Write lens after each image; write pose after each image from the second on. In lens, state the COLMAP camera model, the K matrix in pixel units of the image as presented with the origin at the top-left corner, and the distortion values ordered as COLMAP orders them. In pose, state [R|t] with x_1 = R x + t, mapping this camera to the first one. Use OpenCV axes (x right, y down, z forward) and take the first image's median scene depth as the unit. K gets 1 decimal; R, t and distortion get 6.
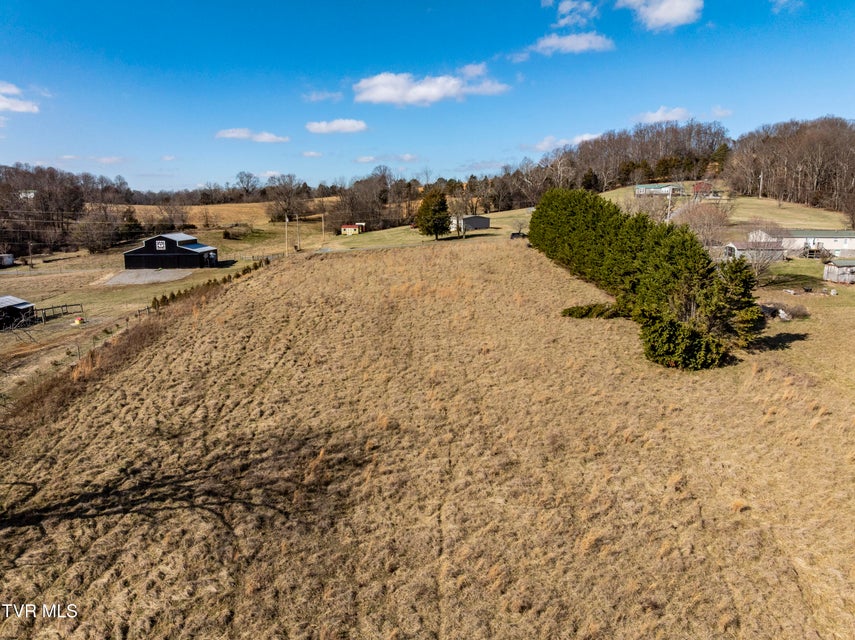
lens RADIAL K [[609.0, 0, 427.5], [0, 609.0, 320.0], [0, 0, 1]] dist [-0.038449, 0.006795]
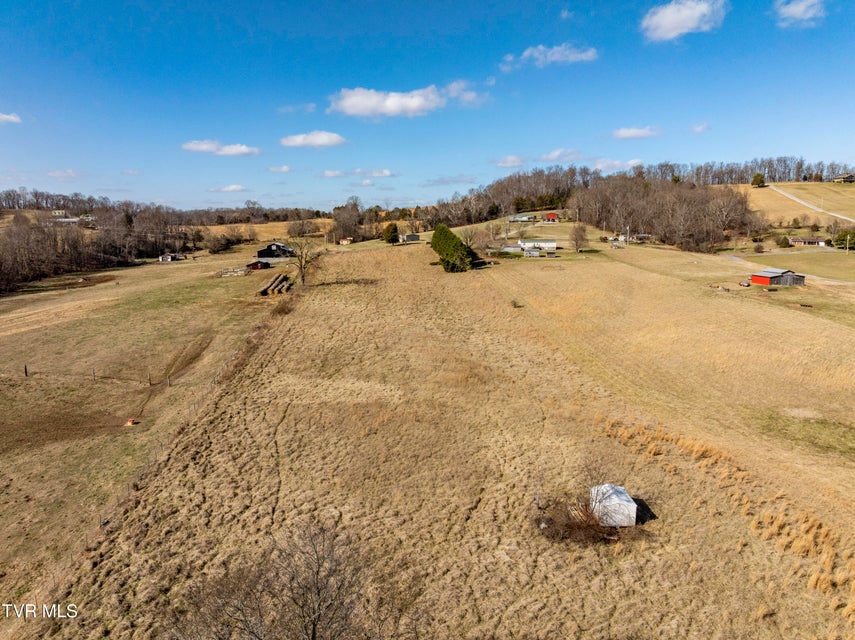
lens RADIAL K [[609.0, 0, 427.5], [0, 609.0, 320.0], [0, 0, 1]] dist [-0.038449, 0.006795]
pose [[0.997838, -0.011459, 0.064715, -0.003366], [0.013012, 0.999636, -0.023637, 0.124842], [-0.064421, 0.024428, 0.997624, -0.777854]]
